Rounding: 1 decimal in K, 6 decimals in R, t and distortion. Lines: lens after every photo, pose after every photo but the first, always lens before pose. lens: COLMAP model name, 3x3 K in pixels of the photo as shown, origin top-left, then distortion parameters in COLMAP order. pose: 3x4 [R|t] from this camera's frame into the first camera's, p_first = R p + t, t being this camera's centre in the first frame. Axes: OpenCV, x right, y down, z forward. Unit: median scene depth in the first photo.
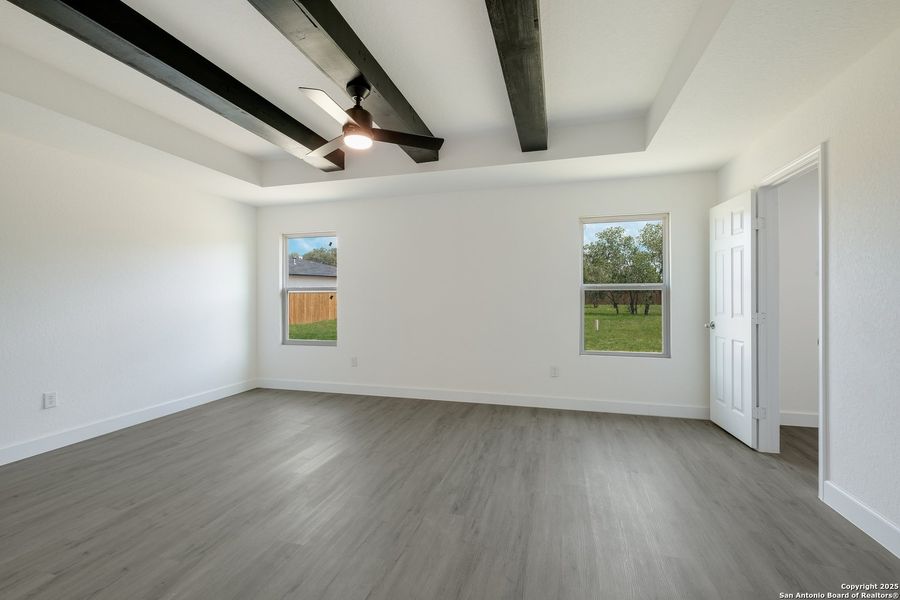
lens RADIAL K [[393.0, 0, 450.7], [0, 393.0, 297.6], [0, 0, 1]] dist [-0.004377, -0.000258]
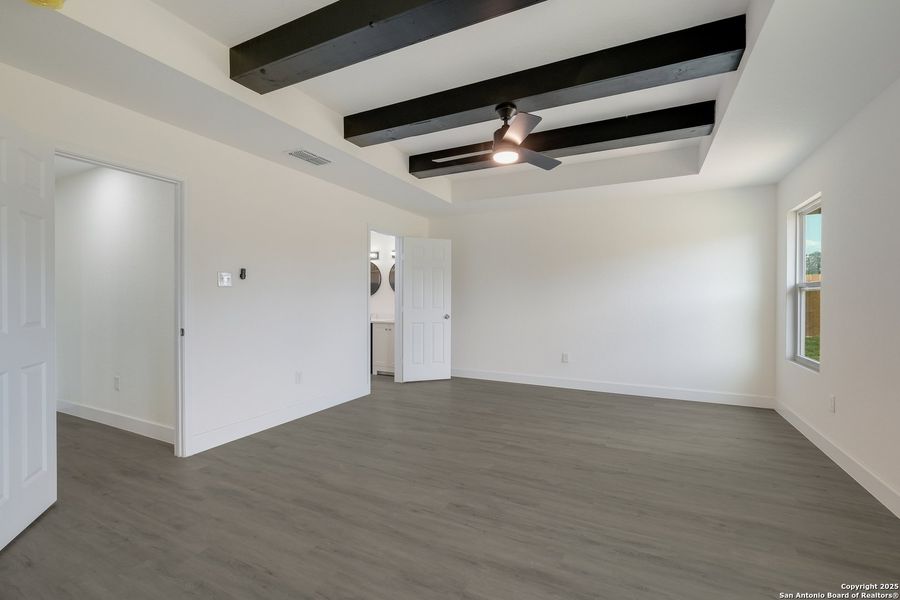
lens RADIAL K [[393.0, 0, 451.0], [0, 393.0, 297.9], [0, 0, 1]] dist [-0.004377, -0.000258]
pose [[-0.191221, 0.007616, -0.981517, 0.792002], [-0.004520, 0.999952, 0.008640, -0.008196], [0.981537, 0.006089, -0.191178, 0.919069]]
